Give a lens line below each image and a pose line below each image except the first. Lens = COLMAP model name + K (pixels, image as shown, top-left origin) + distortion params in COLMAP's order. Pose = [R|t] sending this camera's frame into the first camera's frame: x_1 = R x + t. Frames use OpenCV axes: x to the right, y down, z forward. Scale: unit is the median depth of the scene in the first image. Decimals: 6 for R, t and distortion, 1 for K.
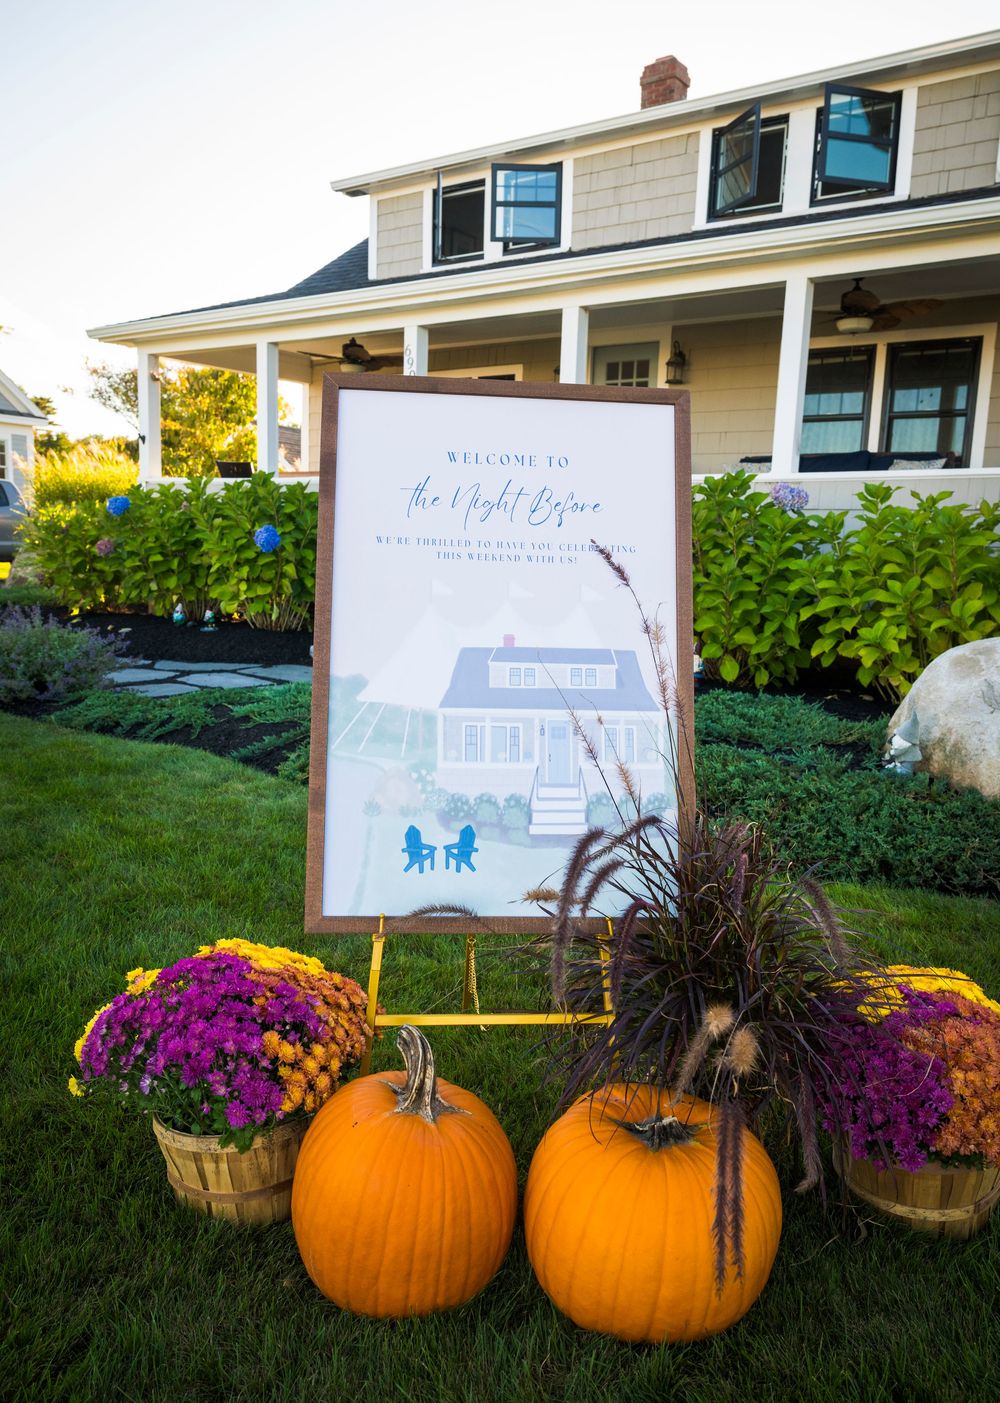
lens RADIAL K [[1007.3, 0, 500.0], [0, 1007.3, 701.5], [0, 0, 1]] dist [0.006800, -0.002084]
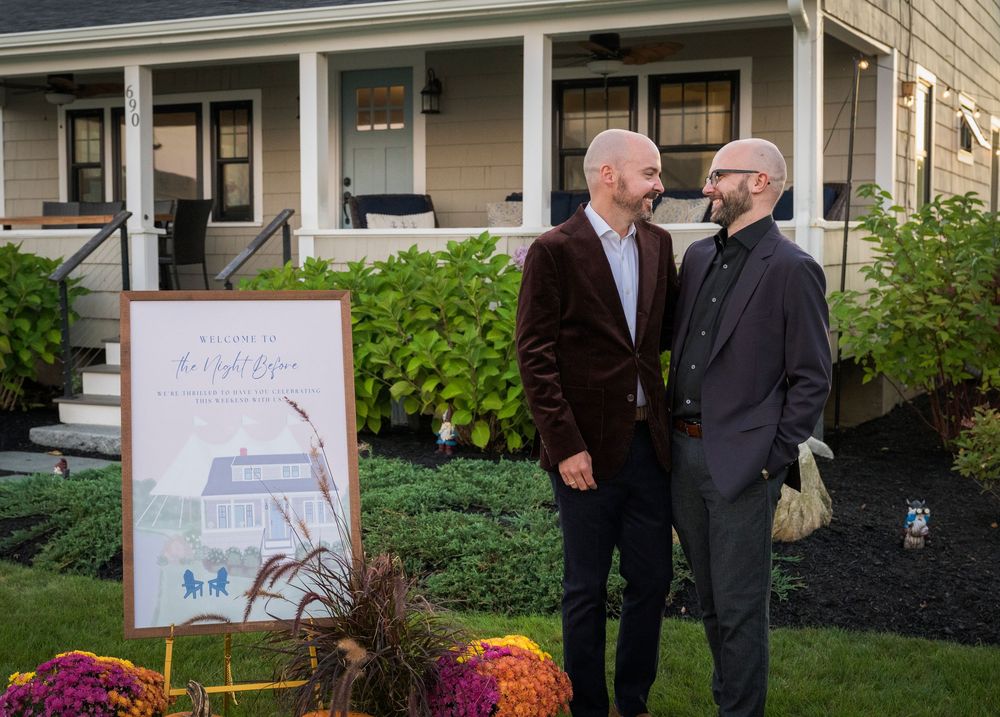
lens RADIAL K [[1401.0, 0, 455.5], [0, 1401.0, 337.8], [0, 0, 1]] dist [0.002671, 0.014583]
pose [[0.988586, -0.043708, 0.144177, 0.010183], [0.056847, 0.994470, -0.088308, -0.008435], [-0.139520, 0.095496, 0.985604, -0.445381]]
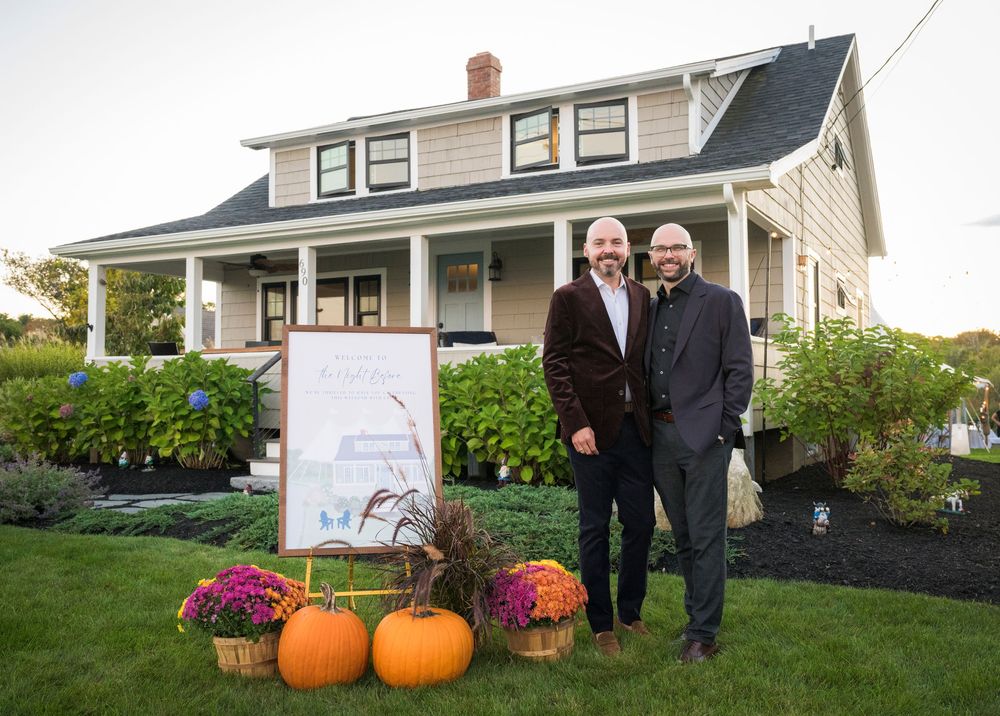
lens RADIAL K [[900.0, 0, 500.0], [0, 900.0, 358.0], [0, 0, 1]] dist [0.003002, 0.003370]
pose [[0.990516, -0.029260, 0.134244, 0.017204], [0.055310, 0.979312, -0.194652, 0.069530], [-0.125771, 0.200231, 0.971642, -0.398427]]
